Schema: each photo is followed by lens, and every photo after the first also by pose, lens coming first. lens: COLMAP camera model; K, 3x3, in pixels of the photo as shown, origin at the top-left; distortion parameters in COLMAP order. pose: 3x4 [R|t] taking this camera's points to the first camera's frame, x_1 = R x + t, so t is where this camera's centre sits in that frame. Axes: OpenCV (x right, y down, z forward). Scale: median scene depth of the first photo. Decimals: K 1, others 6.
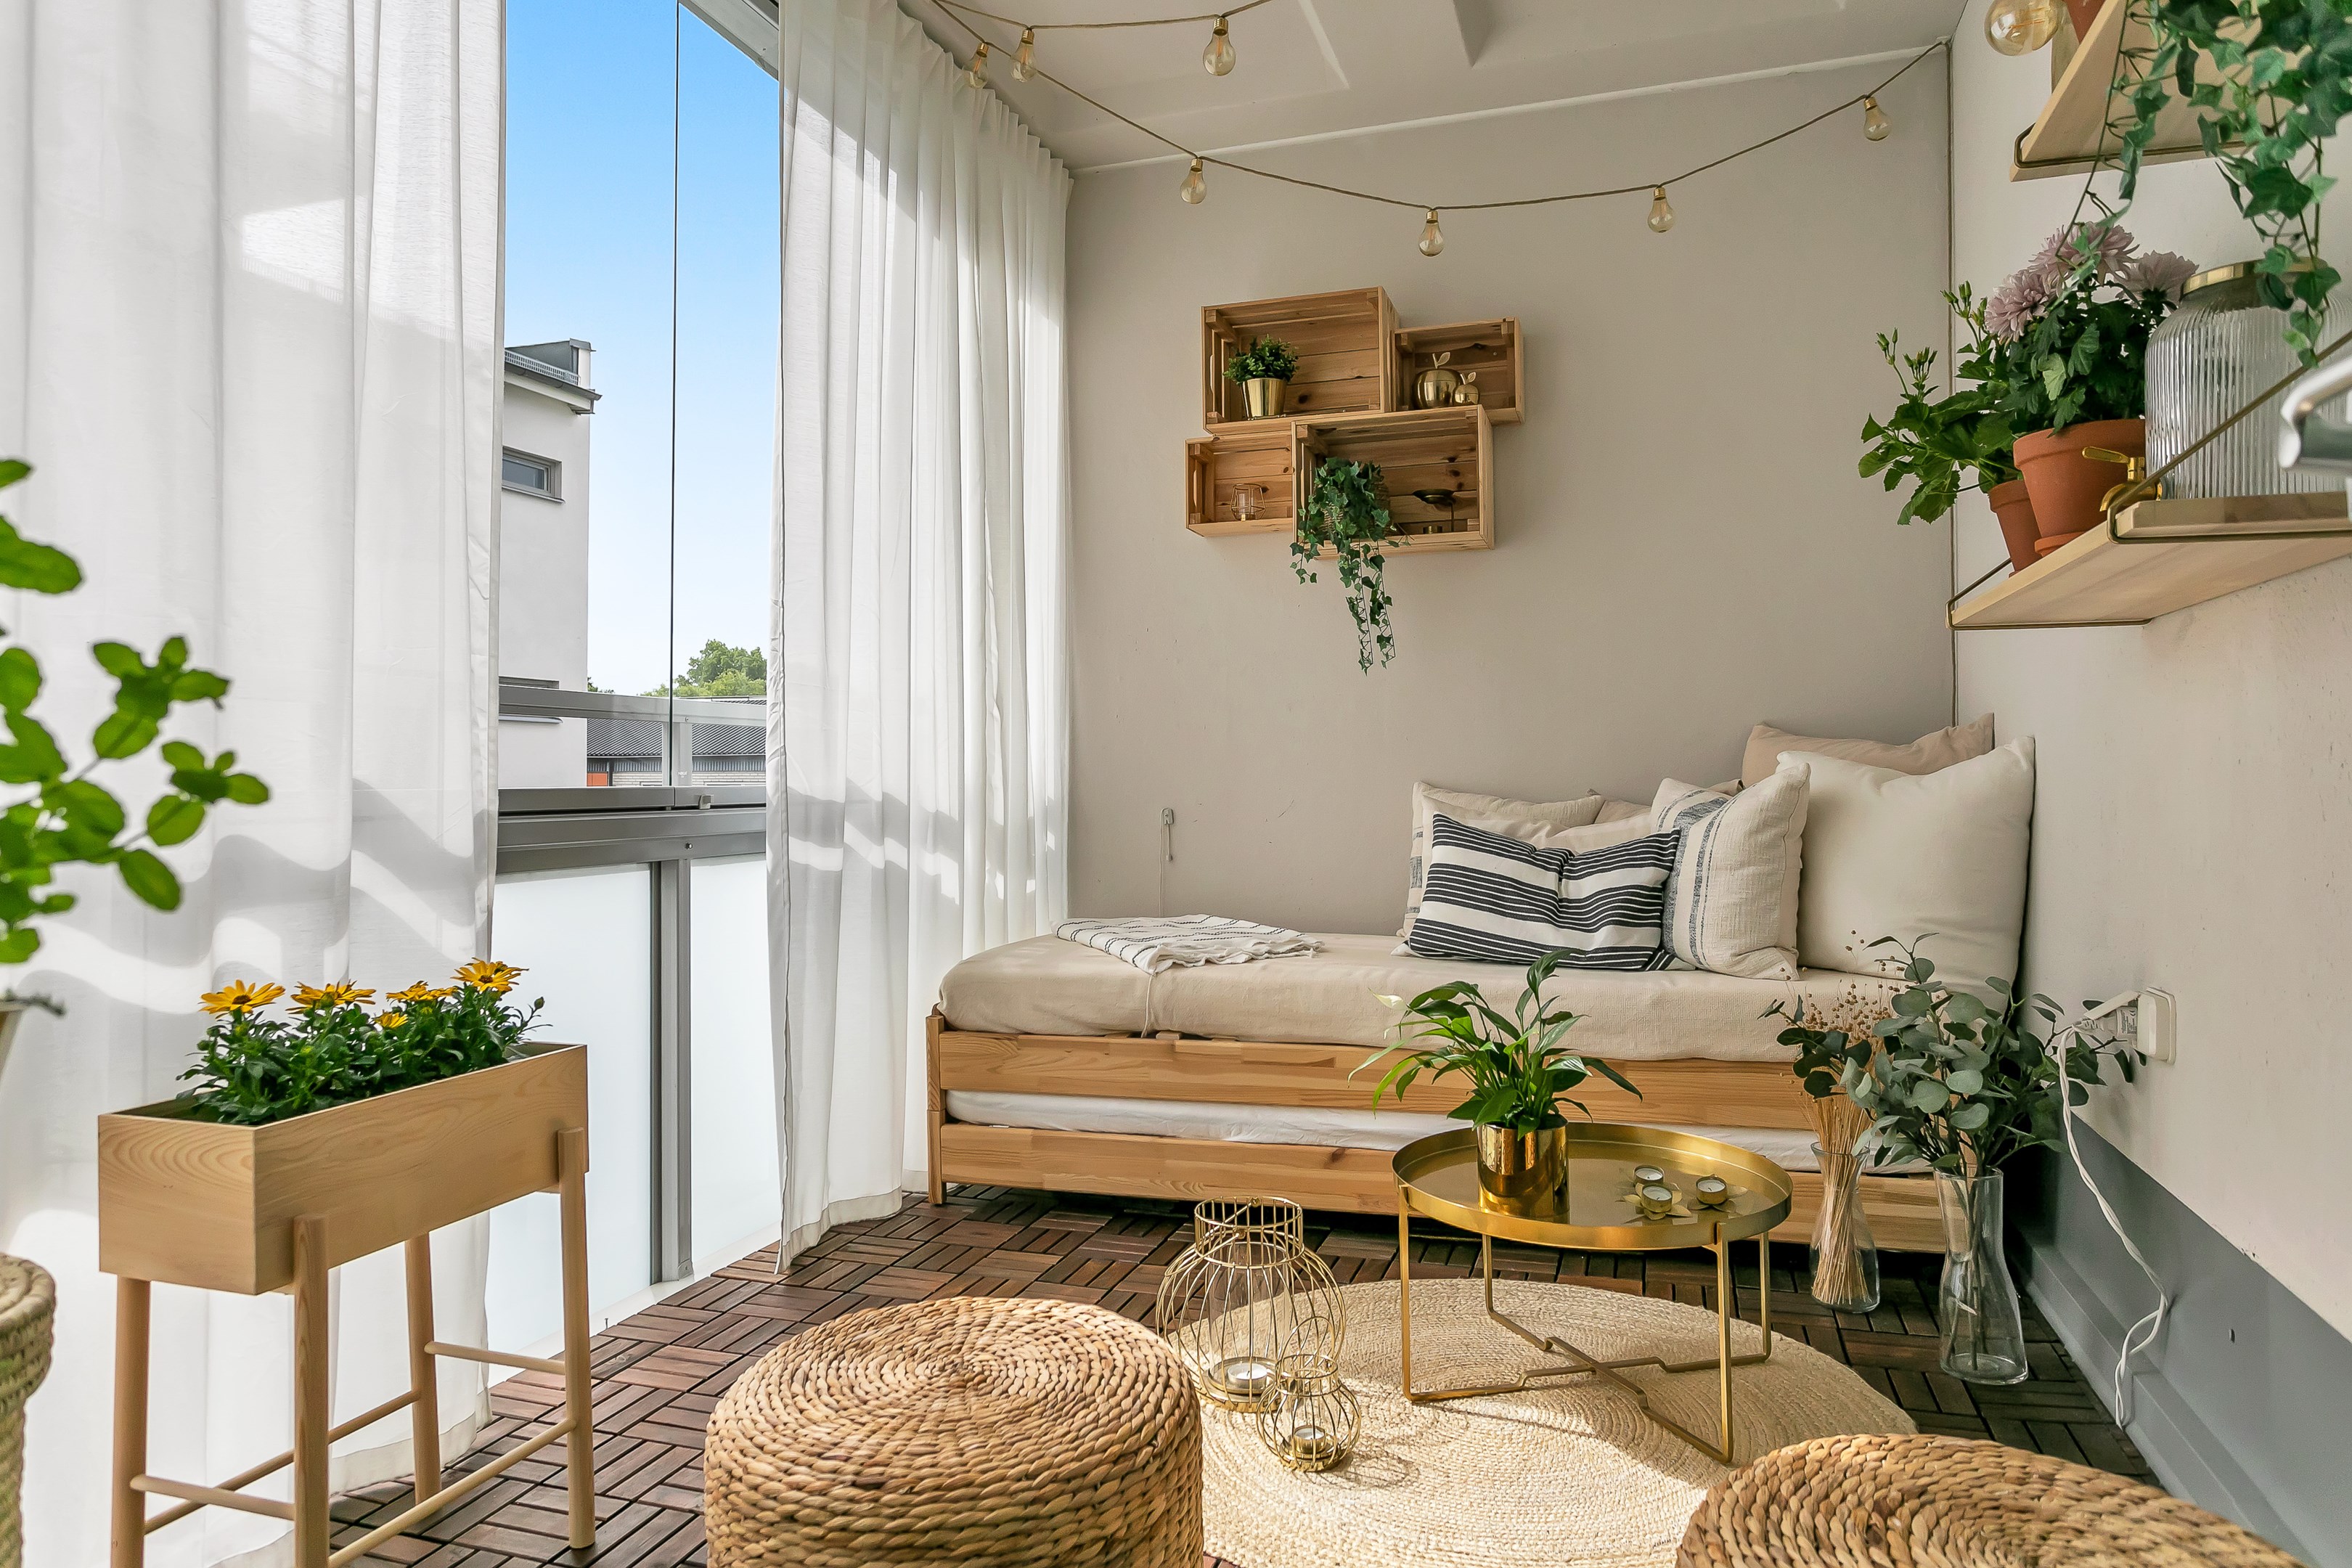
lens RADIAL K [[1354.8, 0, 1179.6], [0, 1354.8, 777.8], [0, 0, 1]] dist [-0.006248, 0.000161]
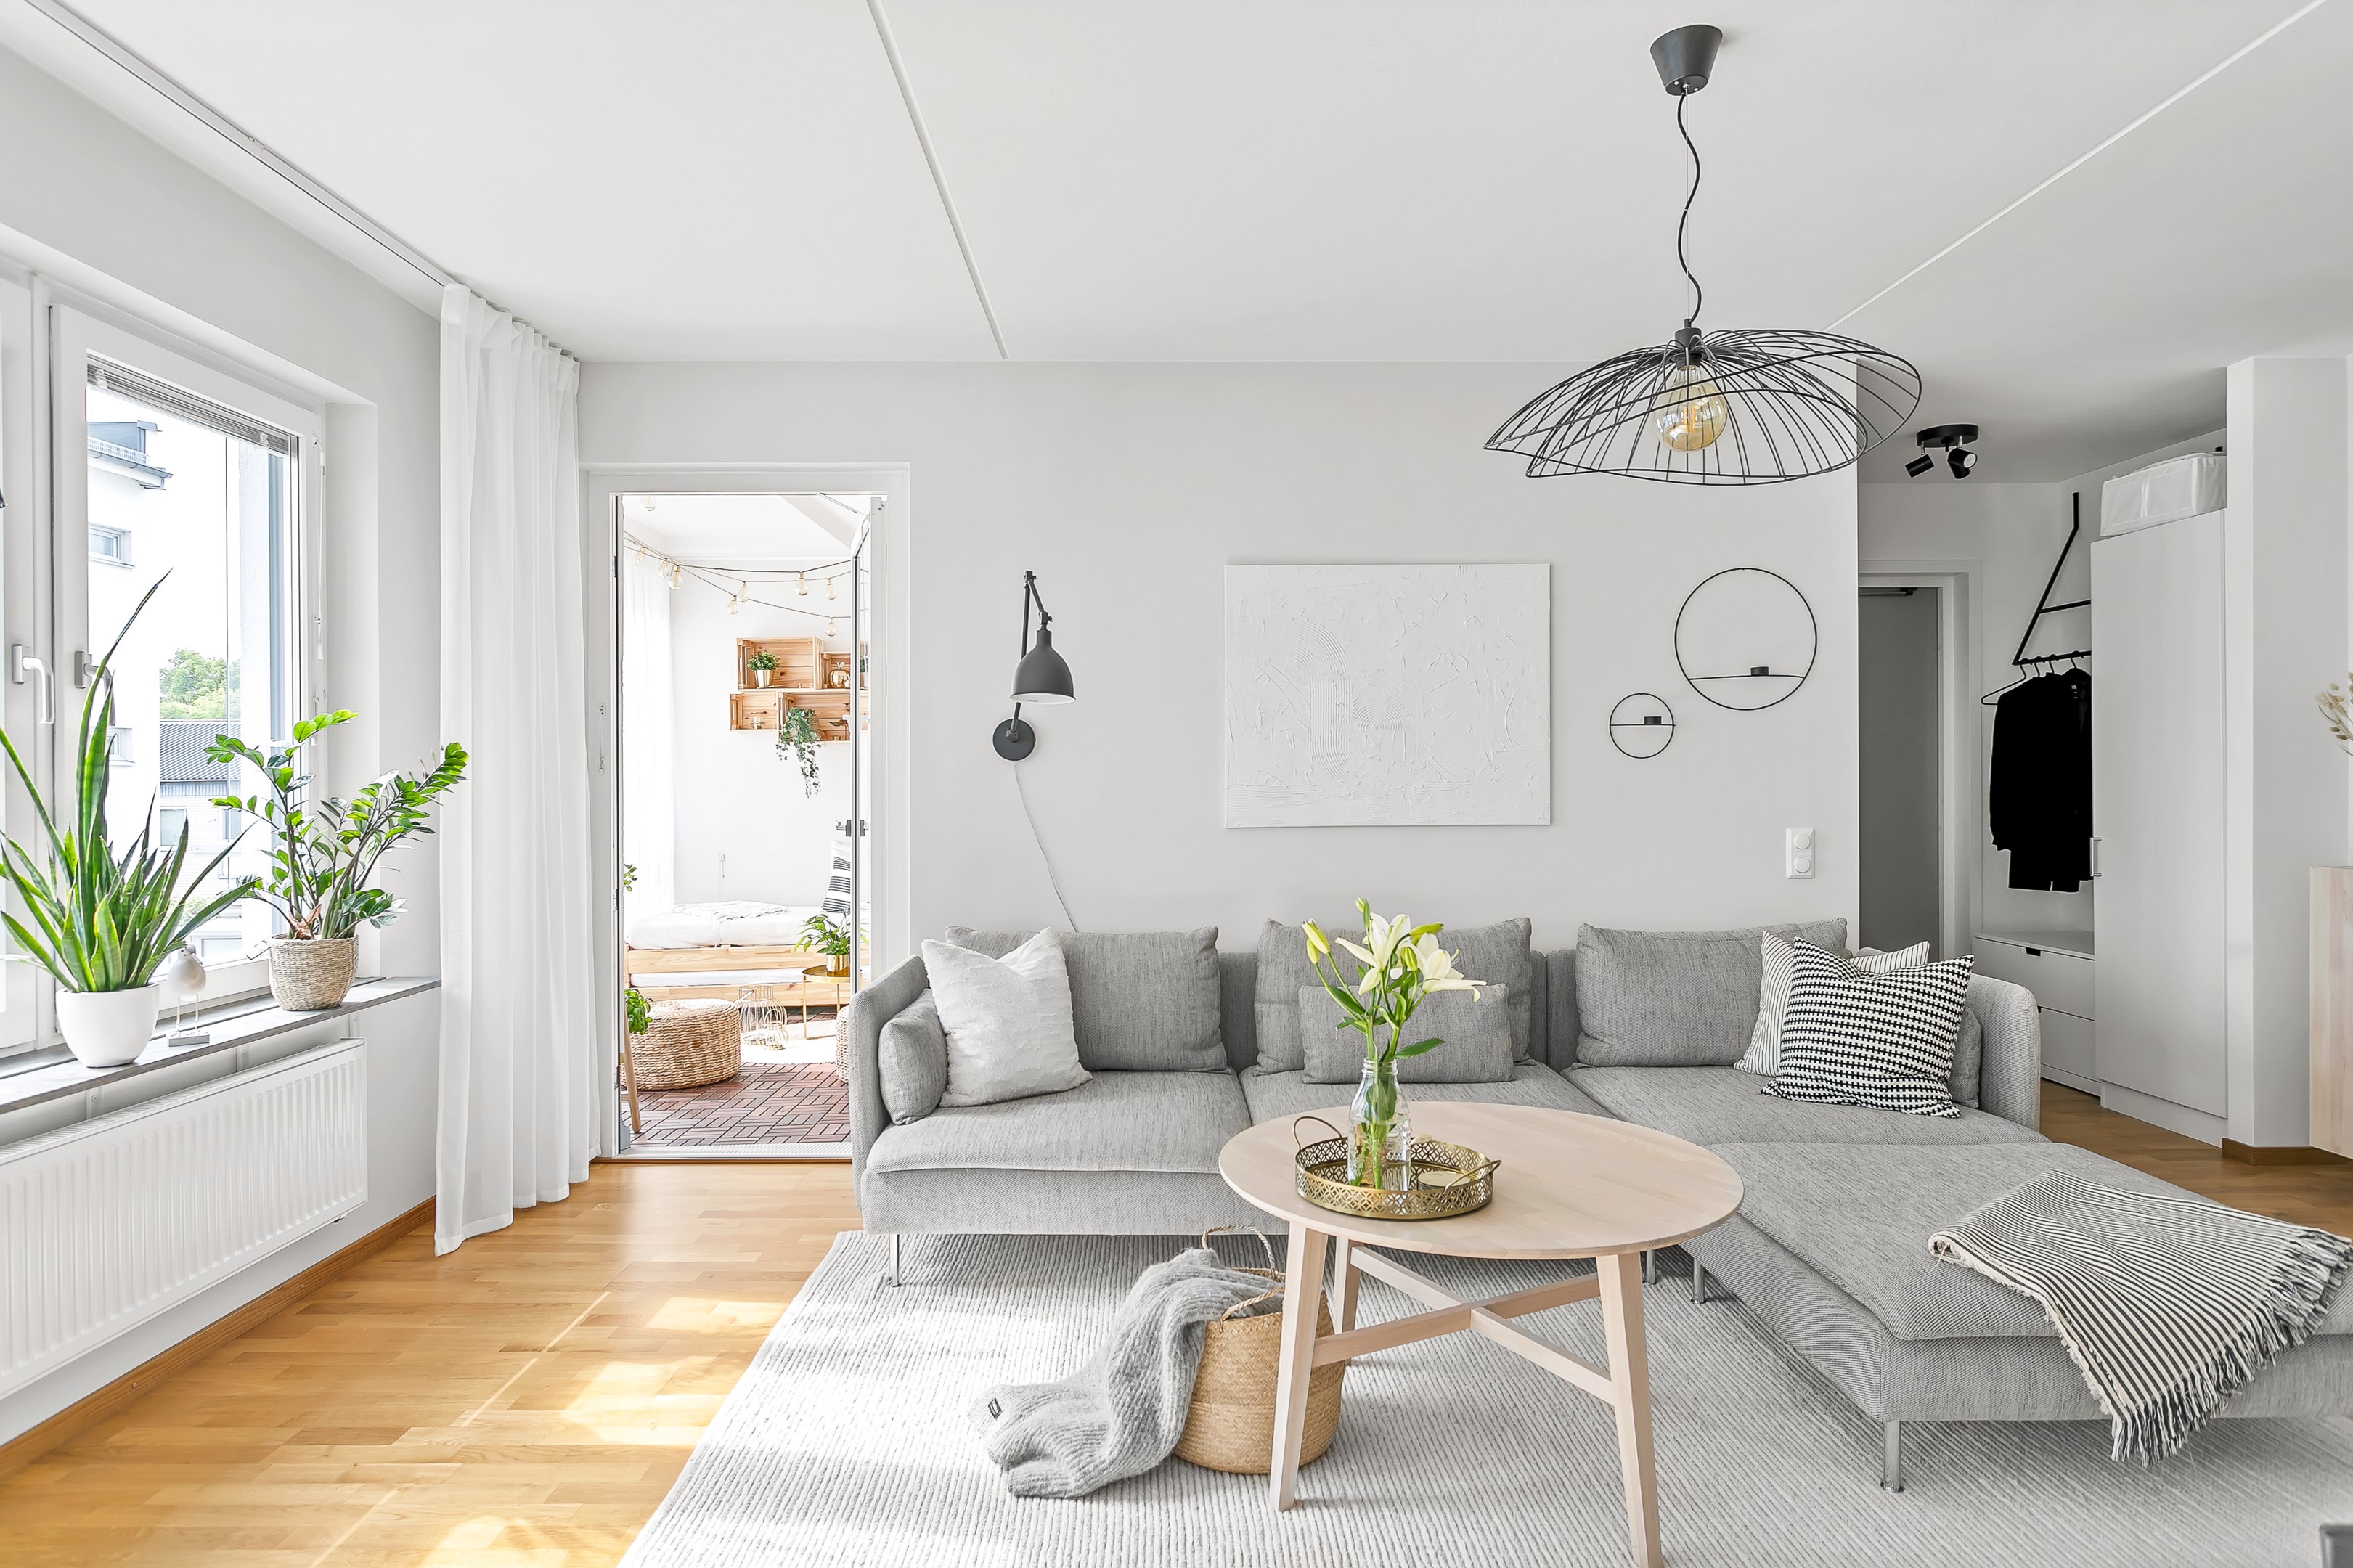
lens RADIAL K [[1357.8, 0, 1192.4], [0, 1357.8, 777.0], [0, 0, 1]] dist [0.000823, 0.002102]
pose [[0.942053, -0.001506, 0.335460, -0.028607], [0.002636, 0.999992, -0.002912, -0.102539], [-0.335453, 0.003628, 0.942050, -1.477861]]
